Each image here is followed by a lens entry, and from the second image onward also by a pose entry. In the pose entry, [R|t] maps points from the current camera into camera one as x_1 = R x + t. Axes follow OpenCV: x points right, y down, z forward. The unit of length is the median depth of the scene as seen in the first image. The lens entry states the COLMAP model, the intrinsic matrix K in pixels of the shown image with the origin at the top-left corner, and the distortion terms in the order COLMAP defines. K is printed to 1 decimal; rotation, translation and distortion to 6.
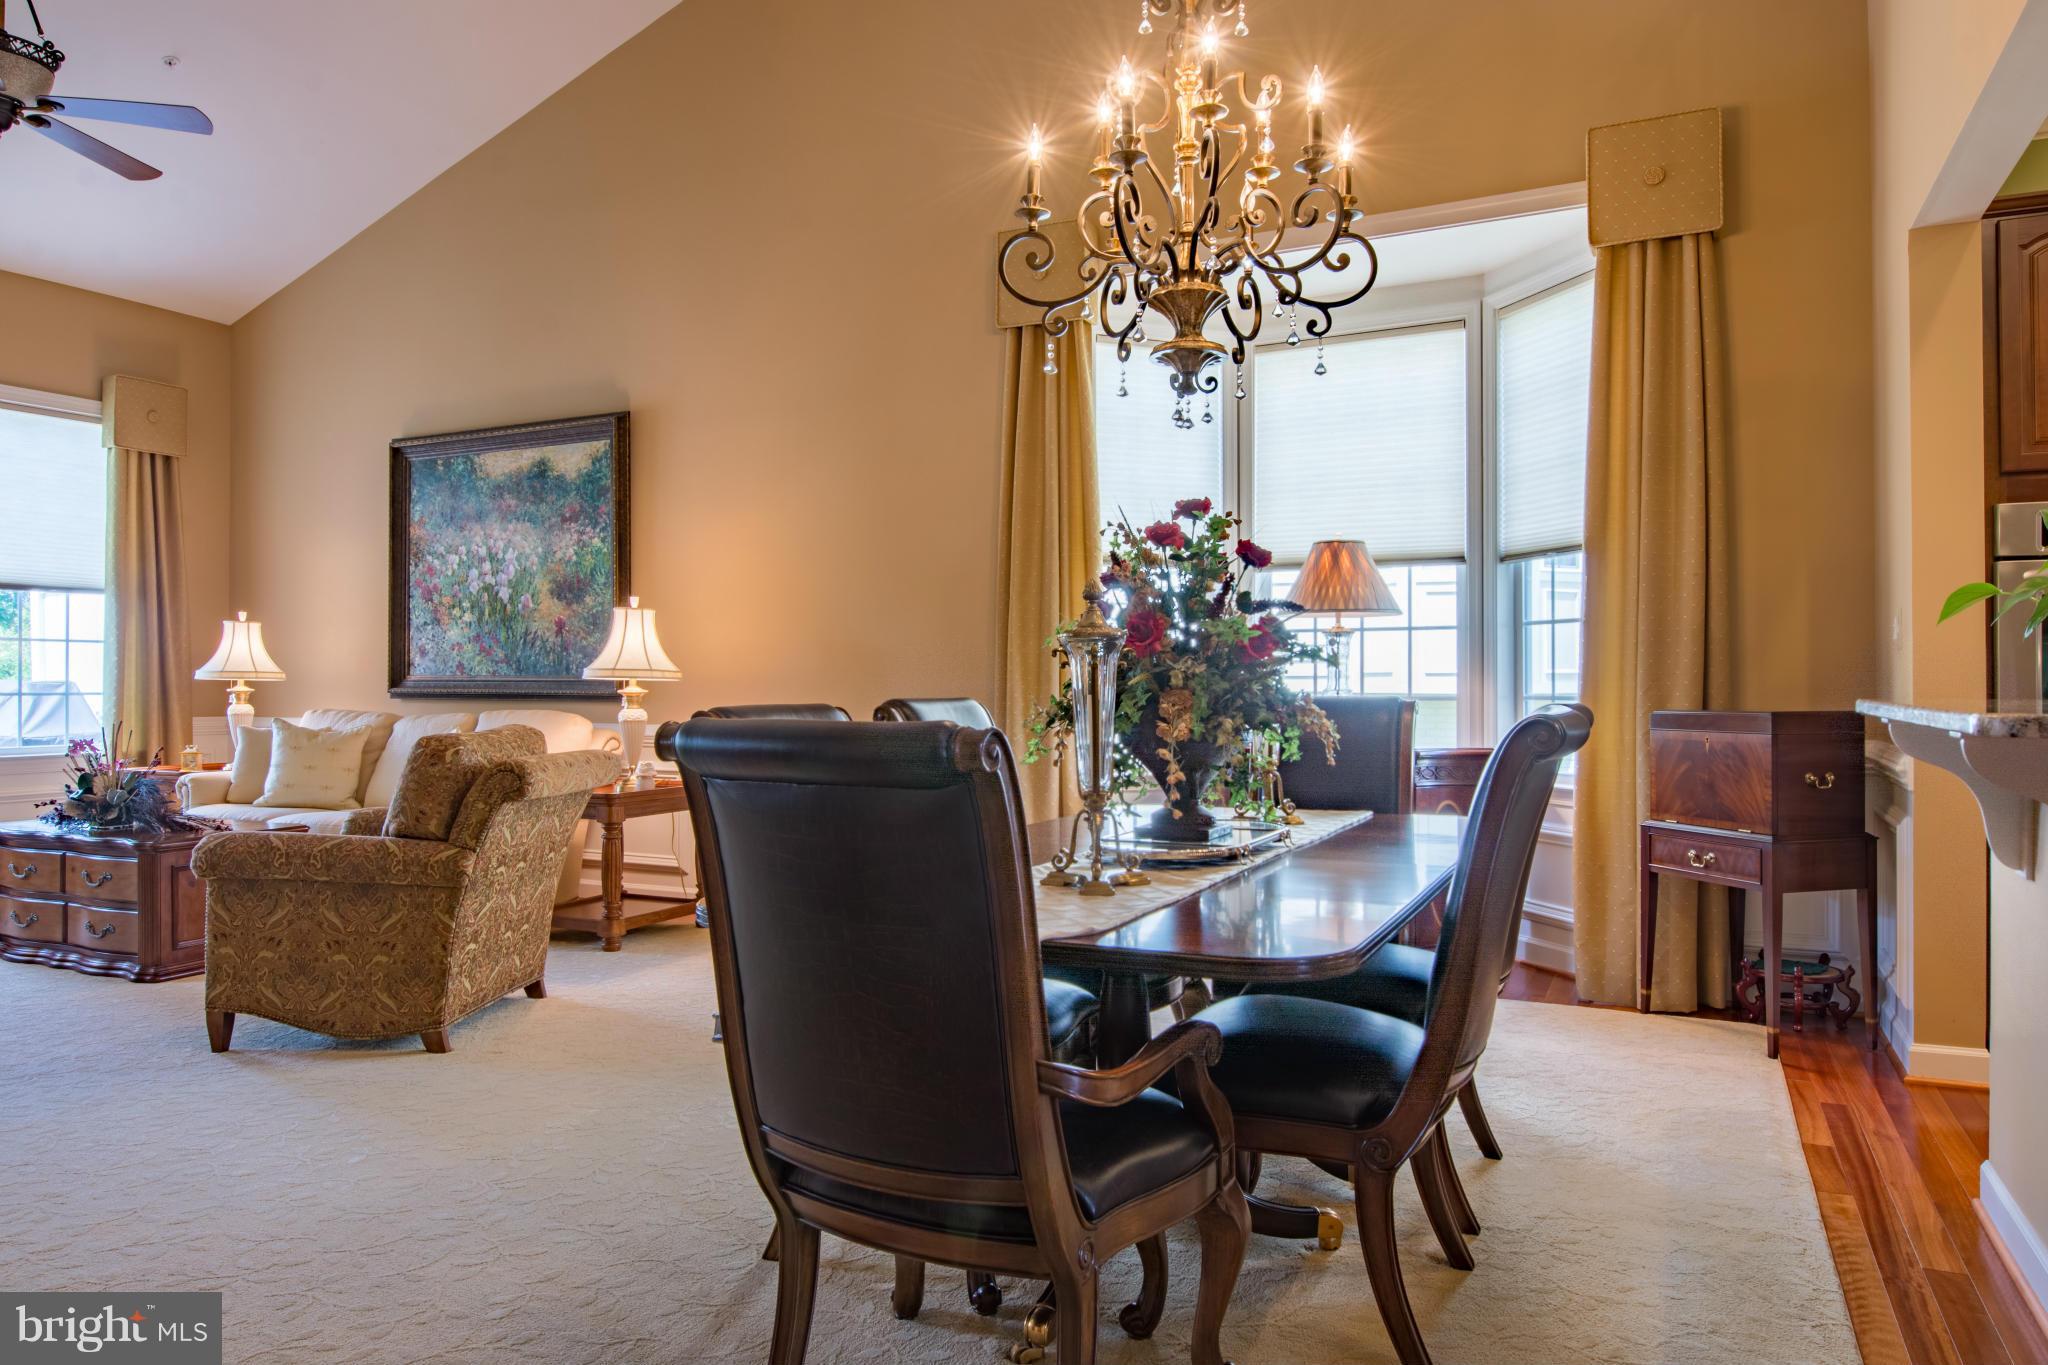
lens RADIAL K [[1323.4, 0, 1037.8], [0, 1323.4, 675.4], [0, 0, 1]] dist [-0.007851, -0.004970]
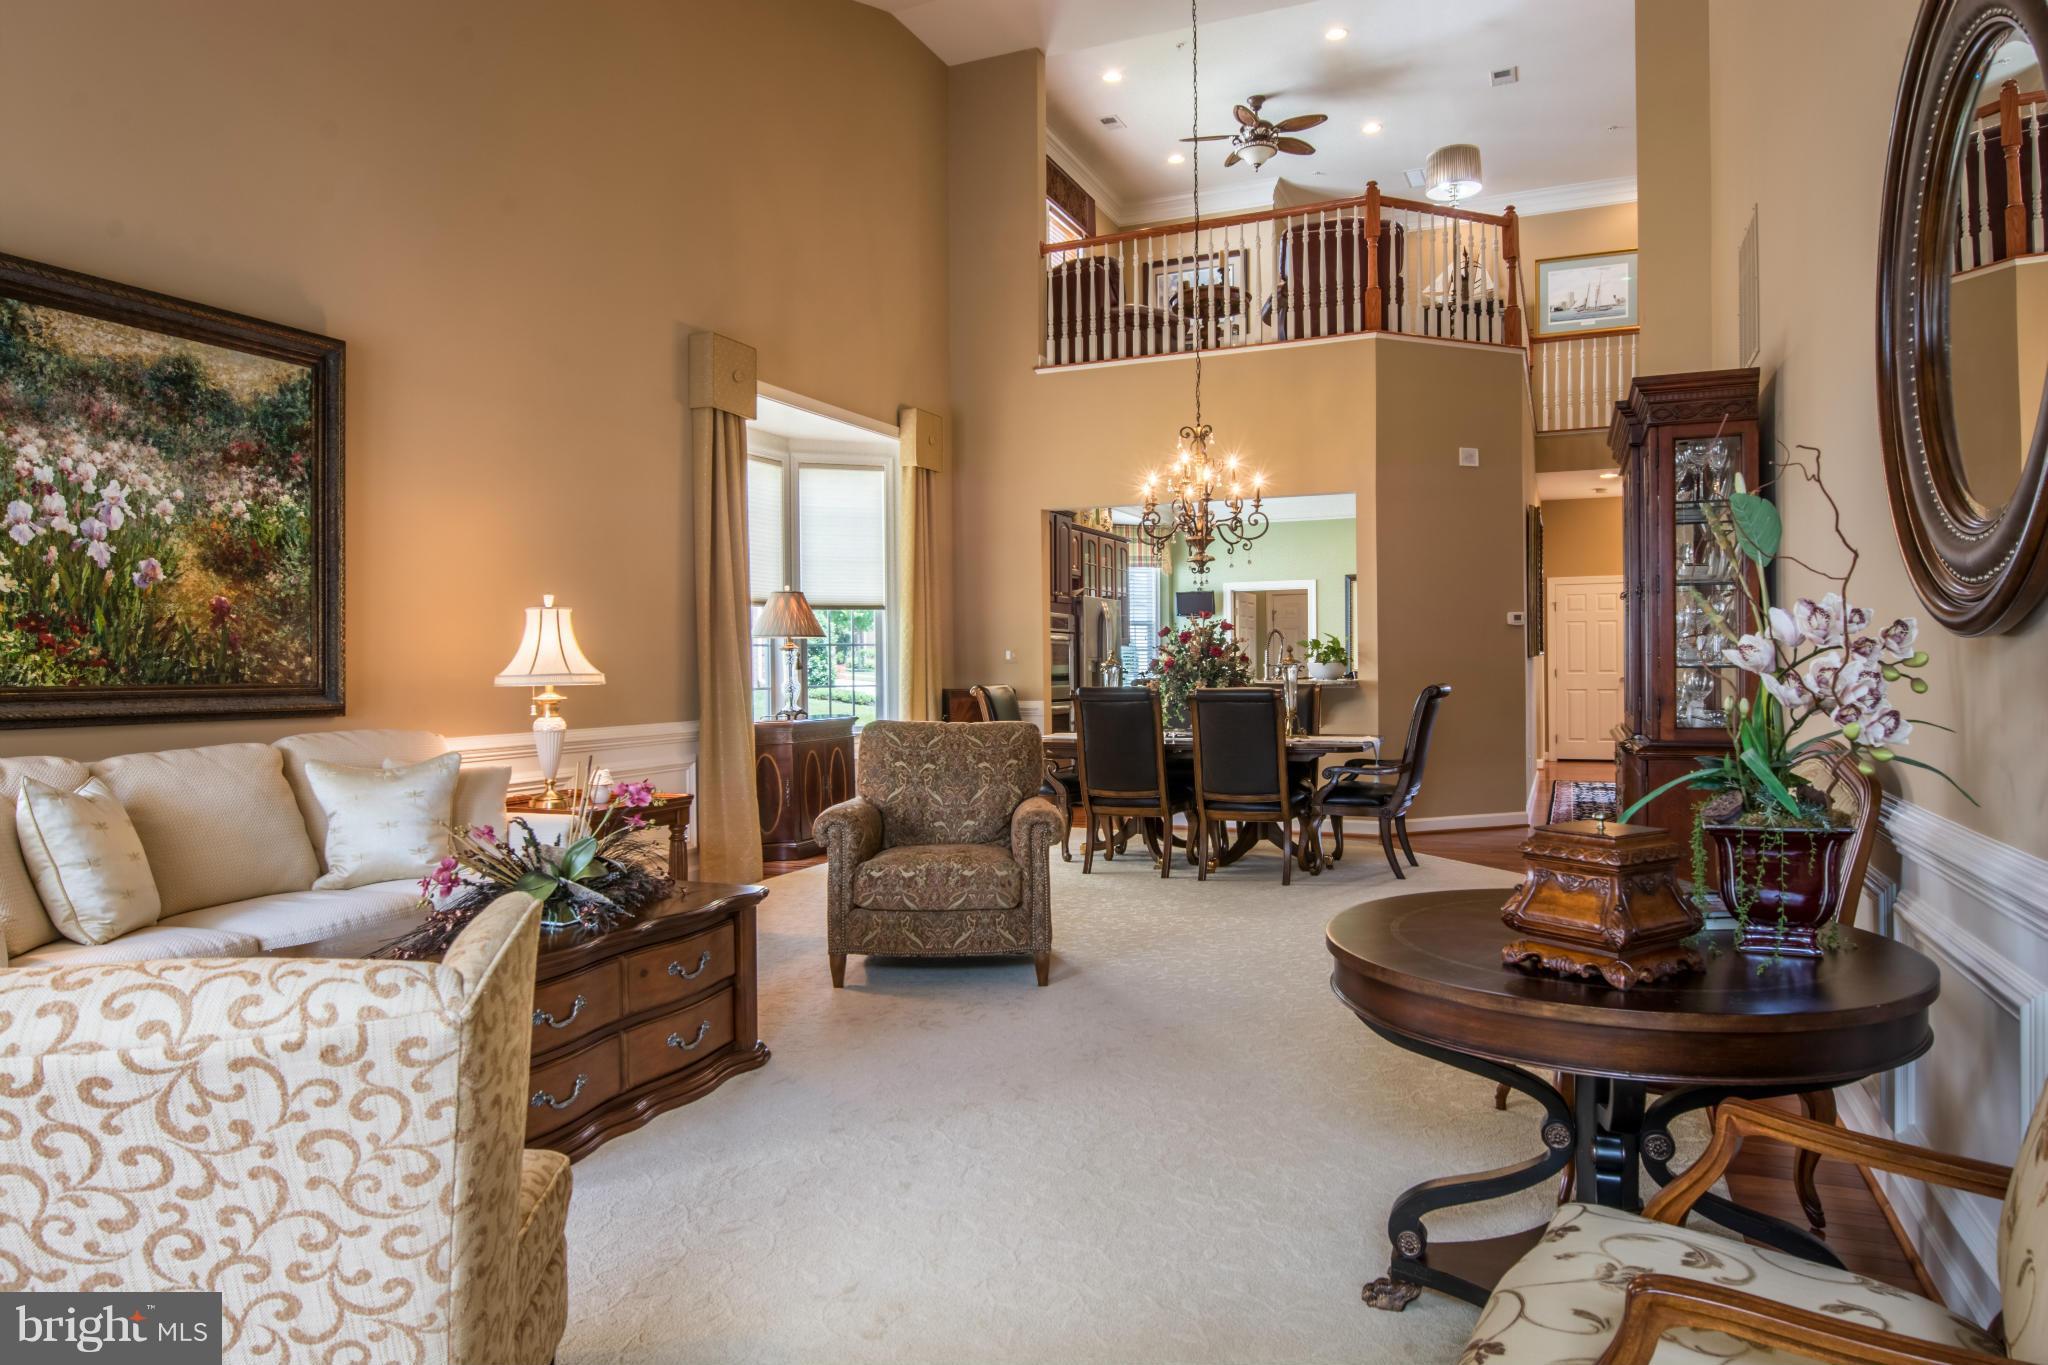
lens RADIAL K [[1323.4, 0, 1027.3], [0, 1323.4, 681.4], [0, 0, 1]] dist [-0.007851, -0.004970]
pose [[-0.062019, -0.004719, 0.998064, -1.085712], [0.017252, 0.999834, 0.005799, 0.001641], [-0.997926, 0.017578, -0.061927, 0.638714]]
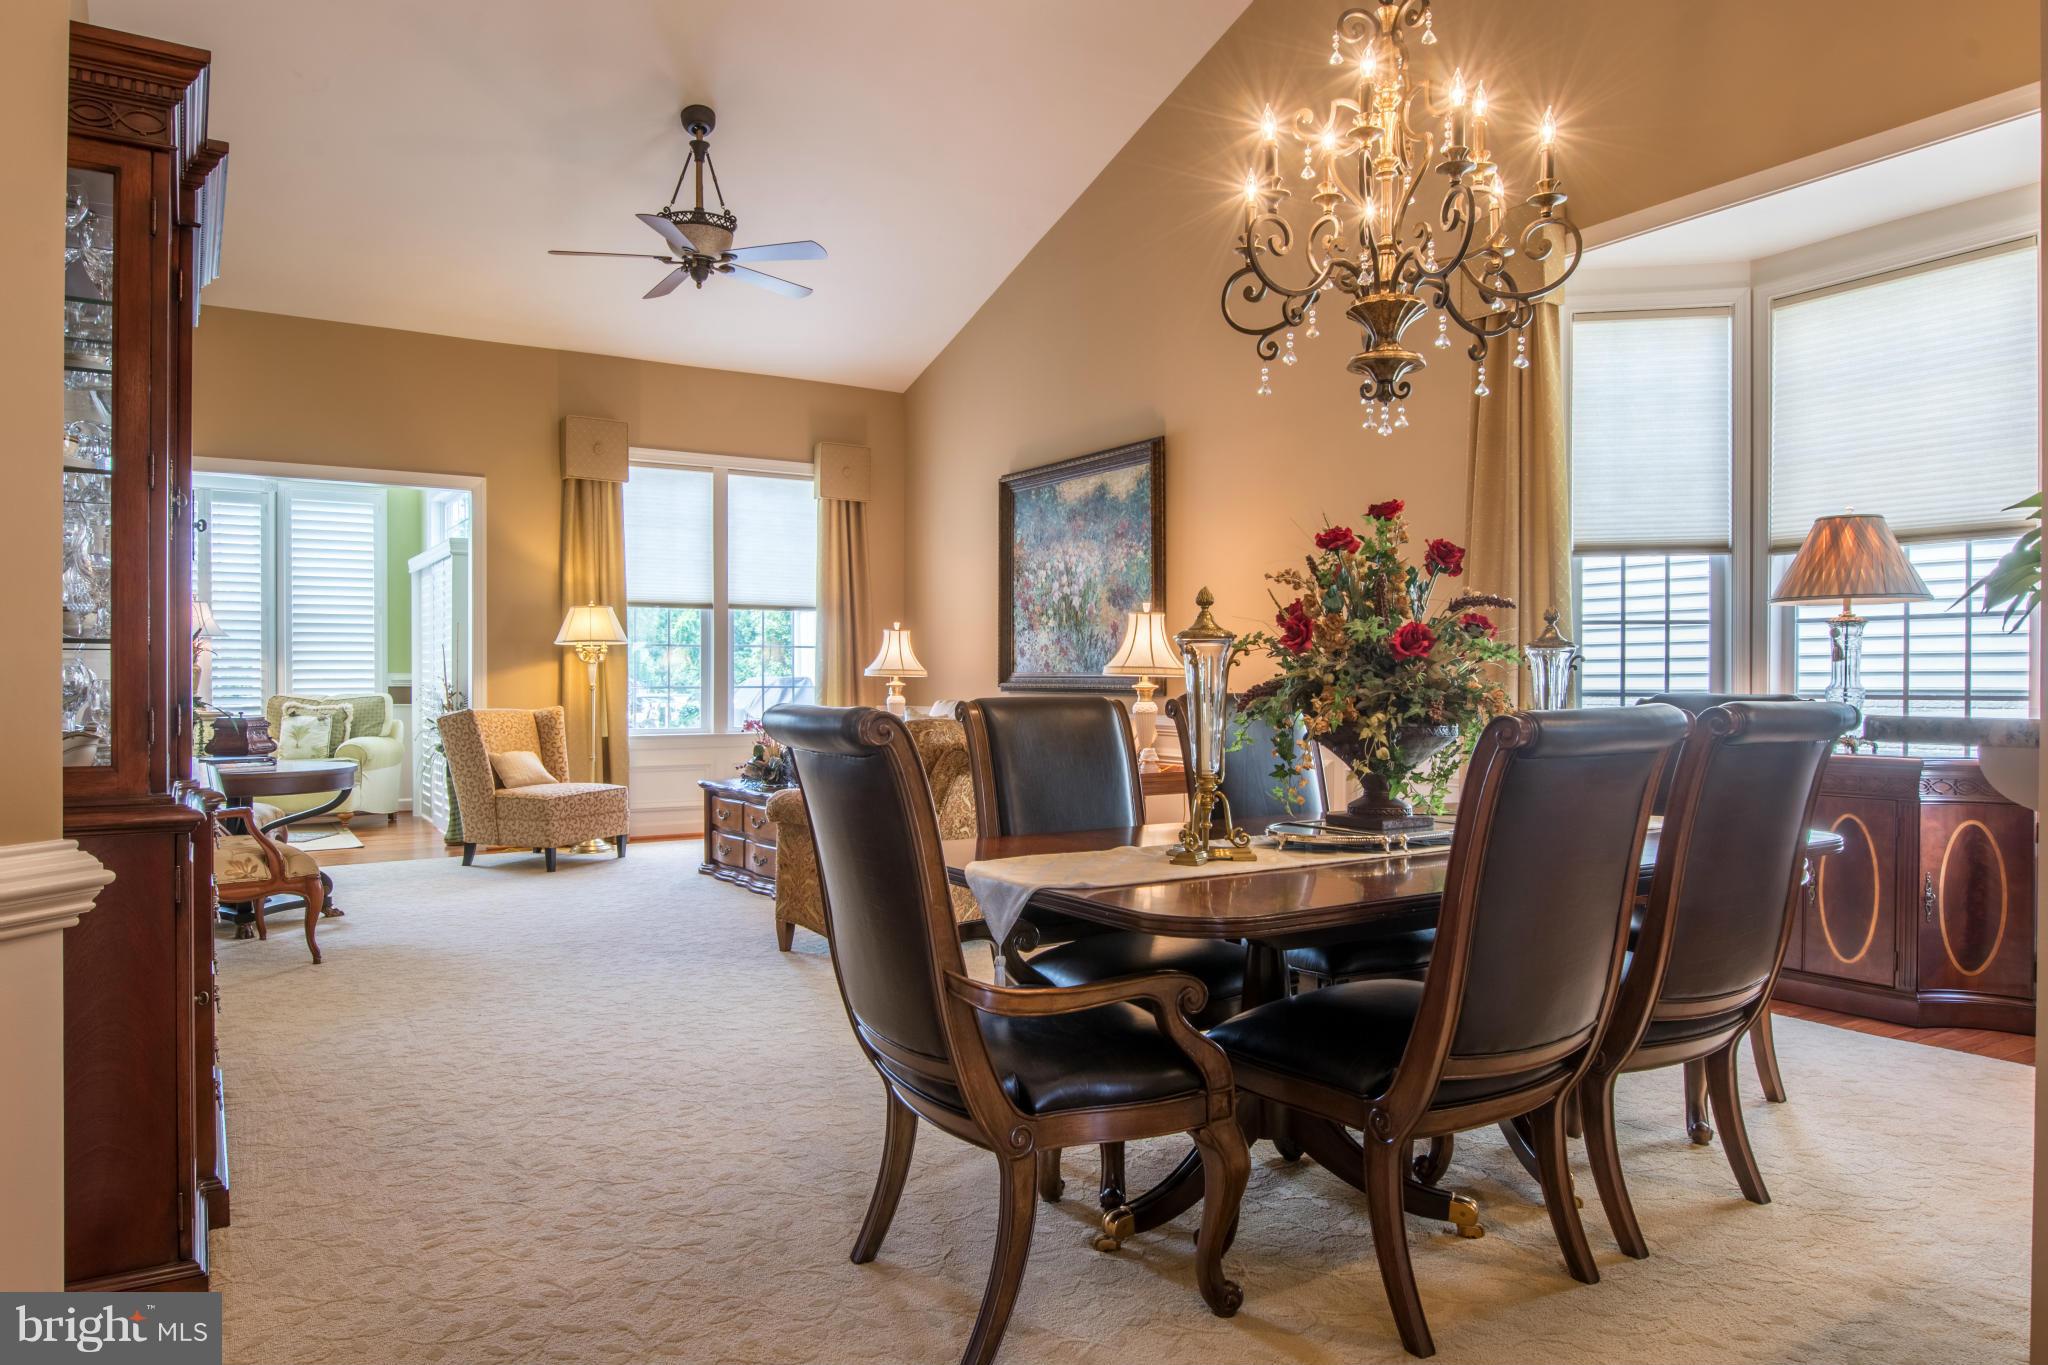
lens RADIAL K [[1323.4, 0, 1031.2], [0, 1323.4, 683.4], [0, 0, 1]] dist [-0.007851, -0.004970]
pose [[0.854233, 0.003147, -0.519880, 0.174461], [0.001192, 0.999967, 0.008010, 0.000258], [0.519888, -0.007462, 0.854202, -0.014483]]
